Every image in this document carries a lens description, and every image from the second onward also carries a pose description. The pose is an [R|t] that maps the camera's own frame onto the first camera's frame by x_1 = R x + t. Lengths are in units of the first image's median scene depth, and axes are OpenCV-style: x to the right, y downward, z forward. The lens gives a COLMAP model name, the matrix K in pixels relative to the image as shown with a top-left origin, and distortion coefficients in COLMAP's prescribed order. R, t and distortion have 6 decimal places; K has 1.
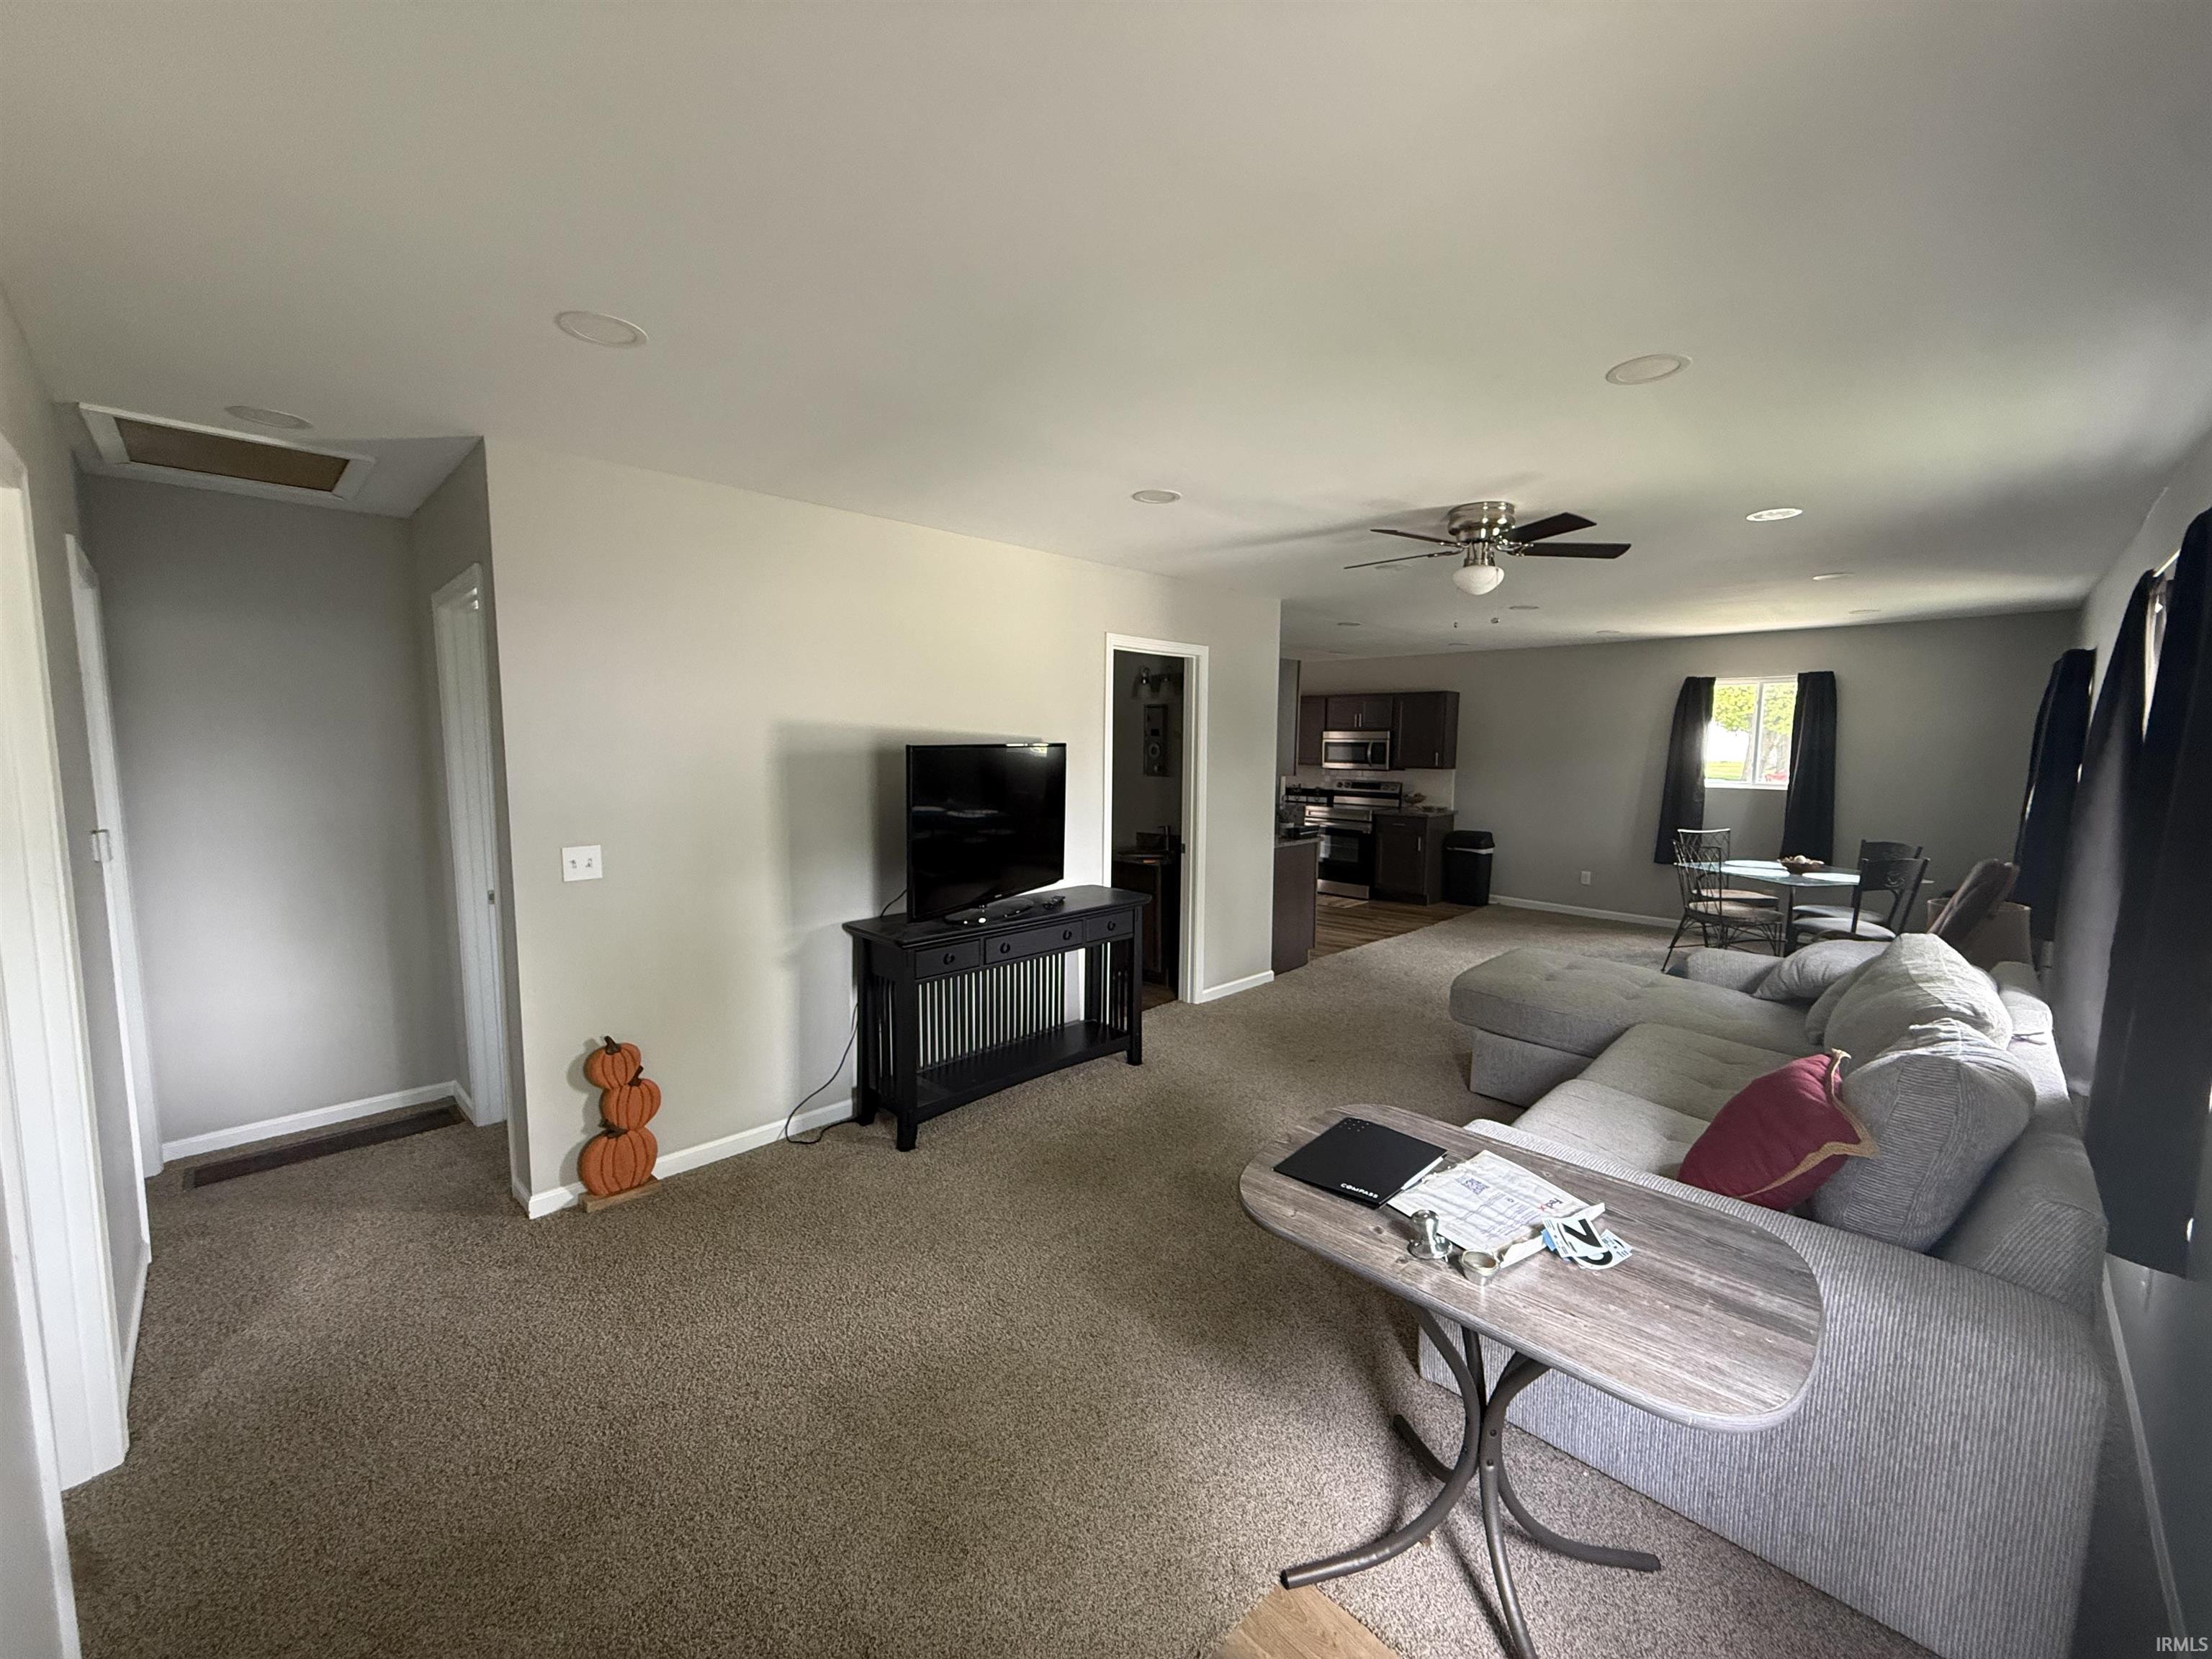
lens RADIAL K [[879.7, 0, 1094.3], [0, 879.7, 829.1], [0, 0, 1]] dist [0.000379, -0.000029]
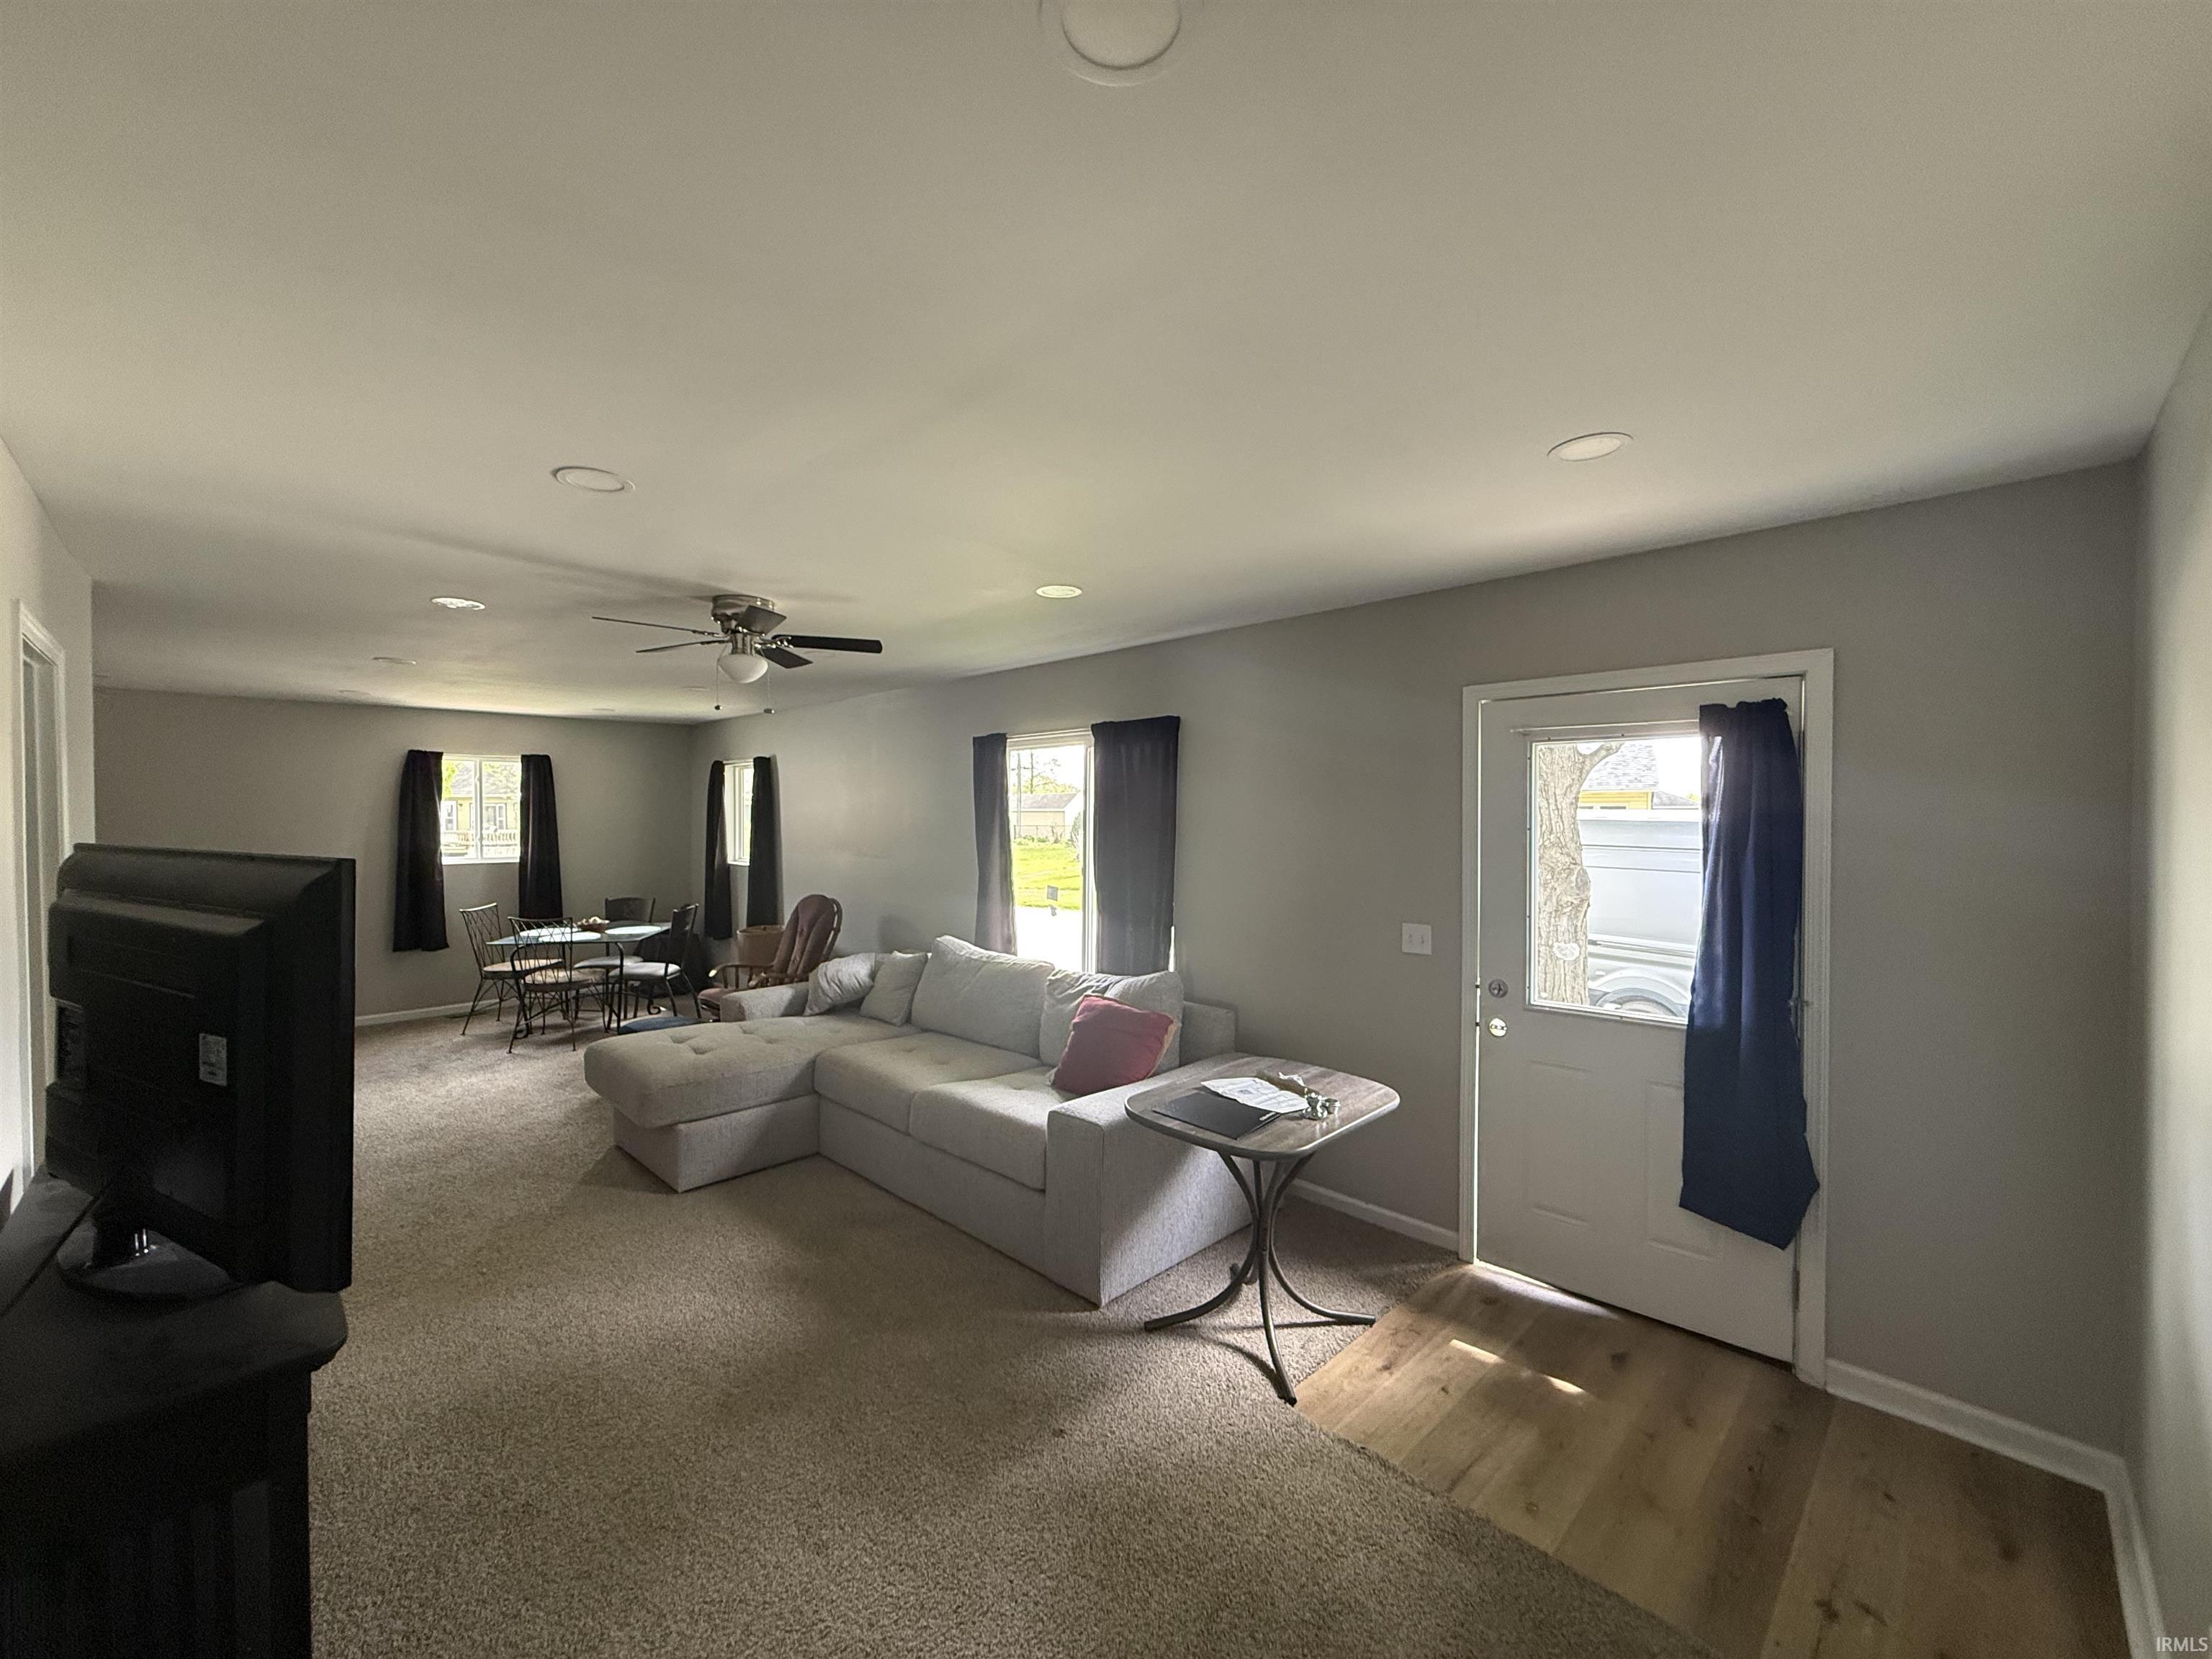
lens RADIAL K [[879.7, 0, 1101.9], [0, 879.7, 828.6], [0, 0, 1]] dist [0.000379, -0.000029]
pose [[0.004850, -0.031670, 0.999487, -0.772976], [0.109960, 0.993454, 0.030945, -0.107938], [-0.993924, 0.109754, 0.008301, 0.765750]]
